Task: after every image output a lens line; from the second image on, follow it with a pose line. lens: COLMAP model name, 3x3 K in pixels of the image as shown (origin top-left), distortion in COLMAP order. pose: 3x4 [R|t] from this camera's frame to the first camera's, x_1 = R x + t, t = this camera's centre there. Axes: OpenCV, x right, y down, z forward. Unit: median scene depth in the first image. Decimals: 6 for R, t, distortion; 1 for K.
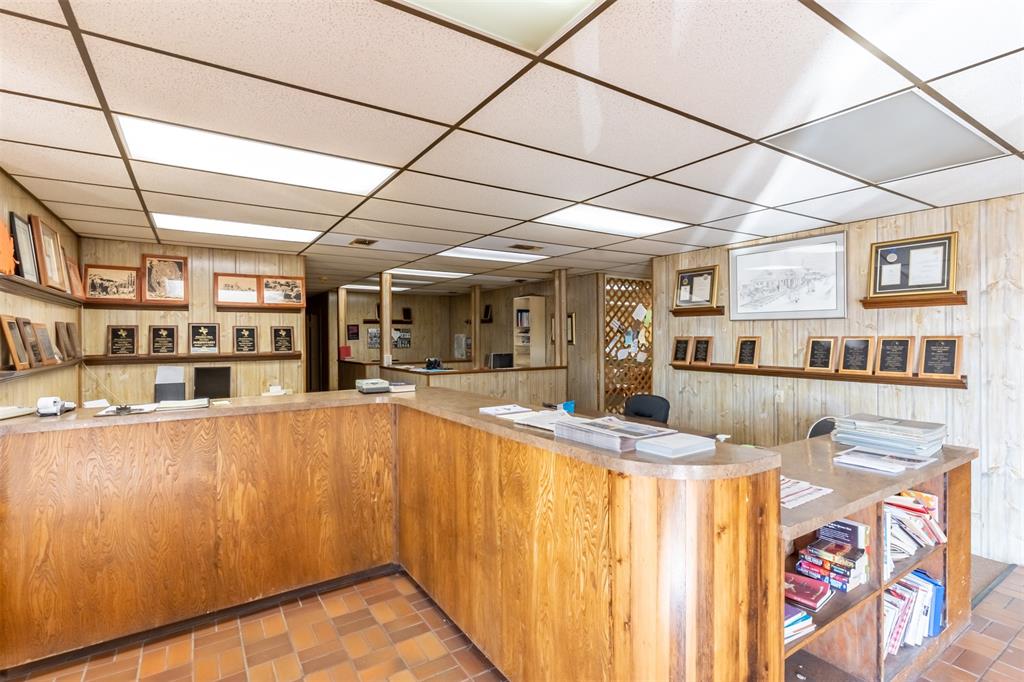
lens RADIAL K [[493.5, 0, 513.3], [0, 493.5, 339.3], [0, 0, 1]] dist [0.000721, -0.000222]
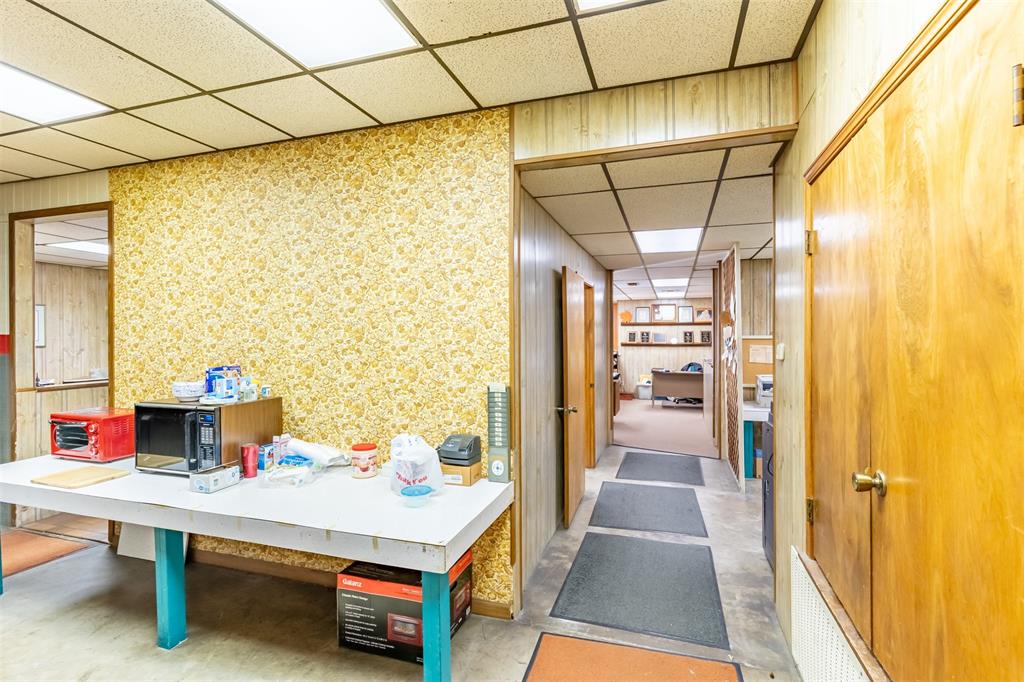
lens RADIAL K [[493.5, 0, 508.8], [0, 493.5, 339.3], [0, 0, 1]] dist [0.000721, -0.000222]
pose [[0.640929, -0.000018, -0.767600, 0.622573], [-0.000311, 1.000000, -0.000282, 0.010406], [0.767600, 0.000419, 0.640929, -1.009379]]
